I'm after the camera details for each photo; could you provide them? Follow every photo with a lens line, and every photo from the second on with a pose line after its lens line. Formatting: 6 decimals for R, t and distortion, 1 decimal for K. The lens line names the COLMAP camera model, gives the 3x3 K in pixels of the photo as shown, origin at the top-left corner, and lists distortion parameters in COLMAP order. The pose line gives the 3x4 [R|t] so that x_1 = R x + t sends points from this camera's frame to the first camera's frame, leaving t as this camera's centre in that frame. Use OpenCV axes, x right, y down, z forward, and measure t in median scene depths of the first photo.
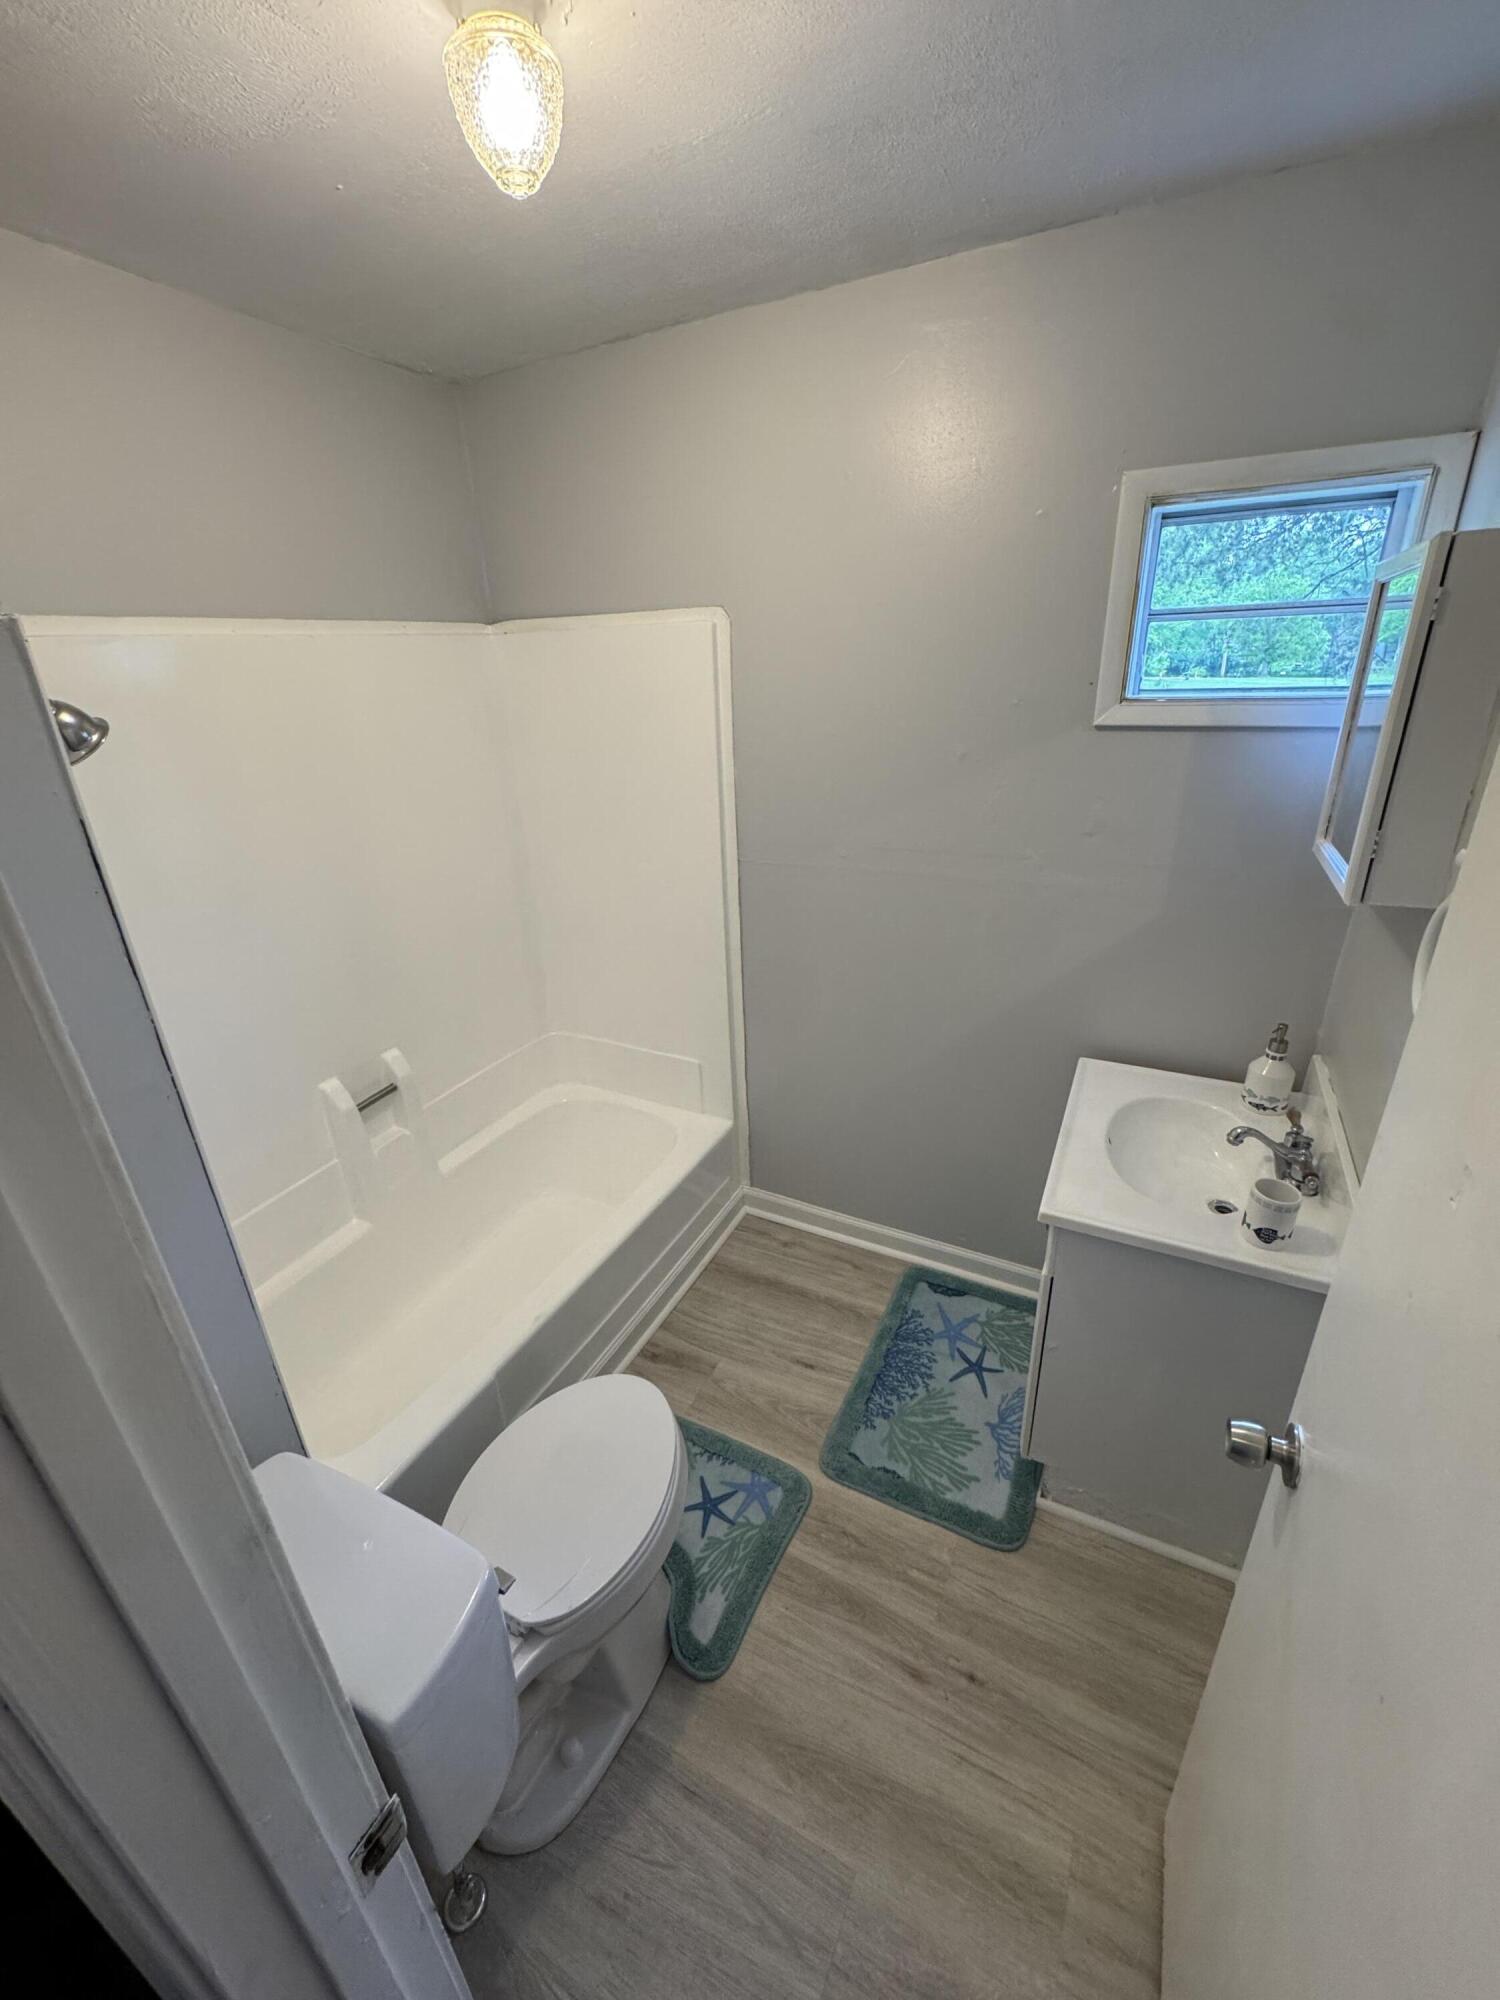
lens RADIAL K [[803.7, 0, 755.9], [0, 803.7, 998.1], [0, 0, 1]] dist [-0.003710, -0.000060]
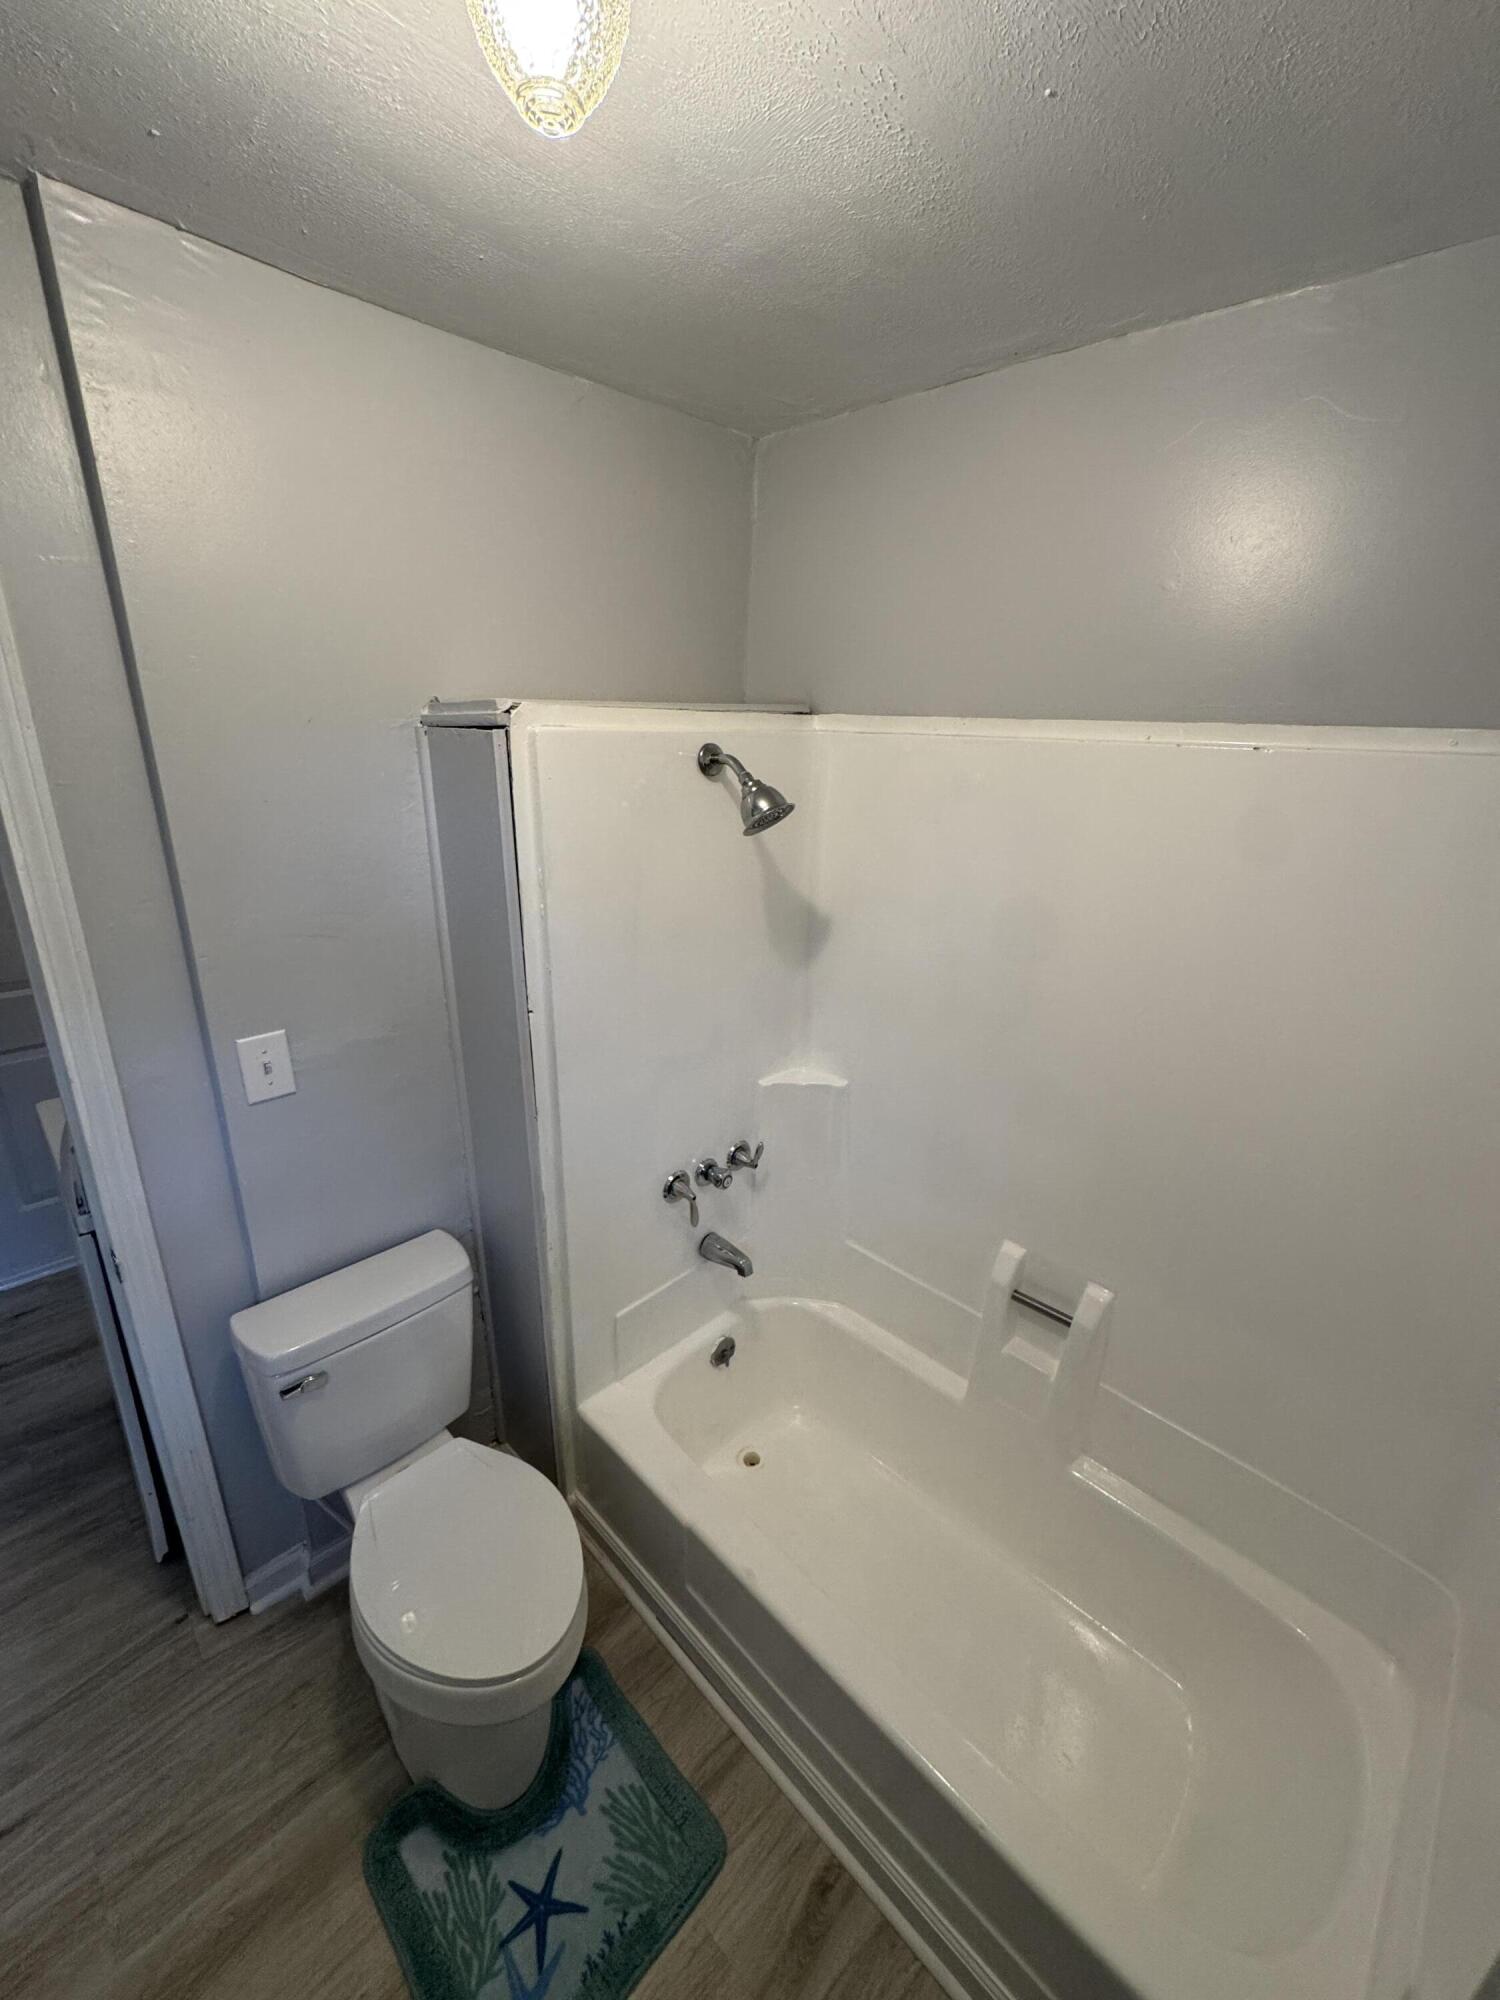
lens RADIAL K [[803.7, 0, 754.6], [0, 803.7, 997.6], [0, 0, 1]] dist [-0.003710, -0.000060]
pose [[-0.308483, 0.322253, -0.894981, 0.260371], [-0.386958, 0.816986, 0.427547, -0.419698], [0.868966, 0.478211, -0.127328, 0.851080]]
